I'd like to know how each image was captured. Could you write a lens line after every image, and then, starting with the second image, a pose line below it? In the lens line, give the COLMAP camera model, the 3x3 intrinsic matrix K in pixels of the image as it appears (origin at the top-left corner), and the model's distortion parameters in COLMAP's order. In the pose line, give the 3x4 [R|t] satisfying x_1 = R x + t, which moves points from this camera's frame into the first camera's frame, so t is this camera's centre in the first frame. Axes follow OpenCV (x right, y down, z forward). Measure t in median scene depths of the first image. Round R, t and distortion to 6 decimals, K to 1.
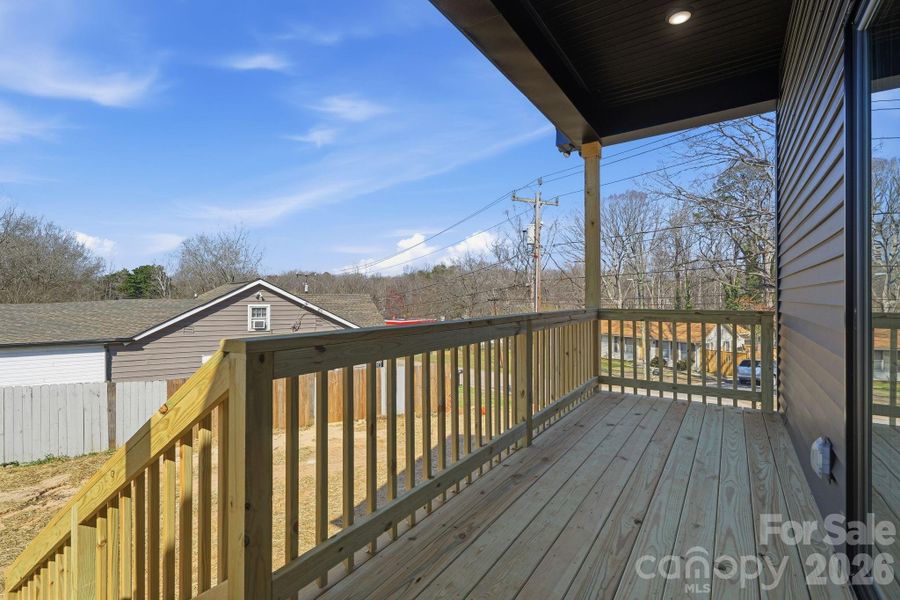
lens RADIAL K [[424.0, 0, 450.3], [0, 424.0, 297.9], [0, 0, 1]] dist [0.012993, -0.000422]
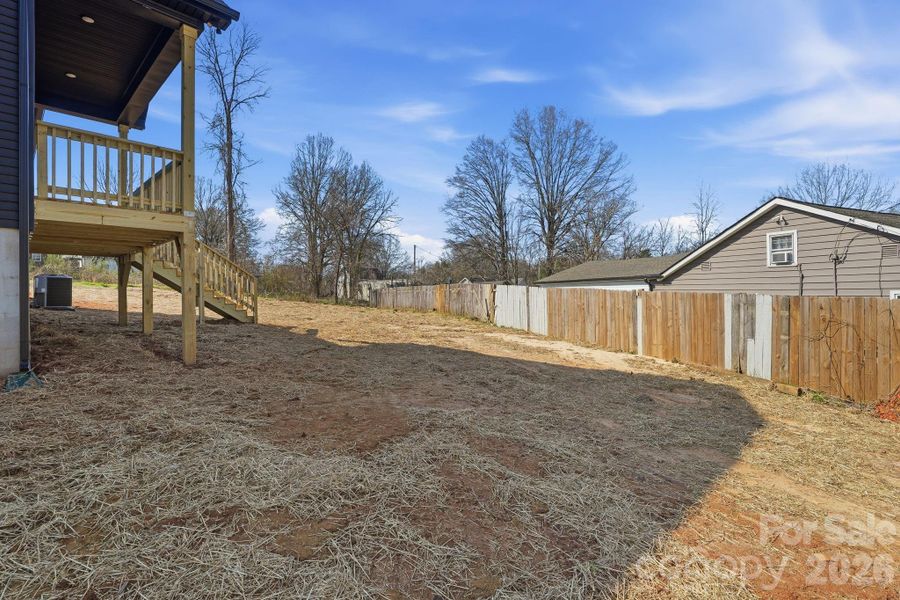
lens RADIAL K [[424.0, 0, 446.1], [0, 424.0, 294.4], [0, 0, 1]] dist [0.012993, -0.000422]
pose [[-0.189213, -0.004221, -0.981927, 2.584298], [0.004321, 0.999978, -0.005131, 0.815180], [0.981927, -0.005214, -0.189190, 3.546286]]
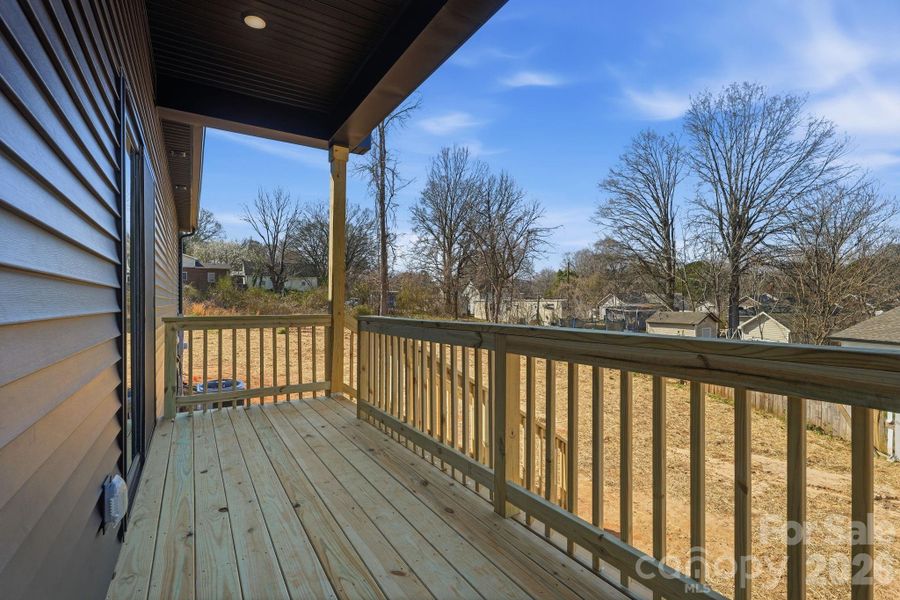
lens RADIAL K [[424.0, 0, 453.7], [0, 424.0, 301.1], [0, 0, 1]] dist [0.012993, -0.000422]
pose [[-0.423251, -0.002767, -0.906008, 0.943891], [0.002493, 0.999988, -0.004218, 0.001917], [0.906009, -0.004044, -0.423239, 1.367809]]
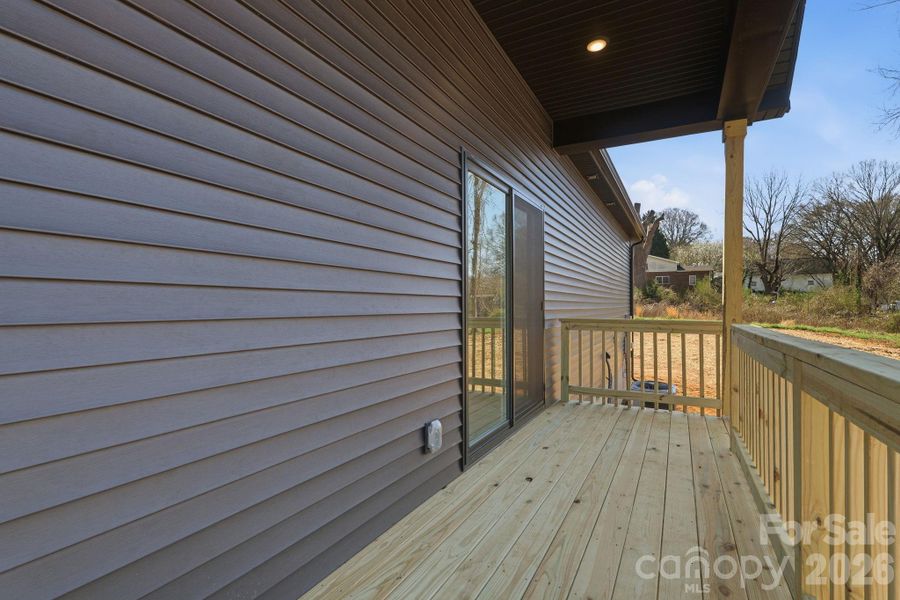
lens RADIAL K [[424.0, 0, 443.5], [0, 424.0, 303.9], [0, 0, 1]] dist [0.012993, -0.000422]
pose [[-0.996789, -0.006515, -0.079803, 0.669178], [-0.006365, 0.999977, -0.002127, -0.005212], [0.079815, -0.001612, -0.996808, 1.584214]]
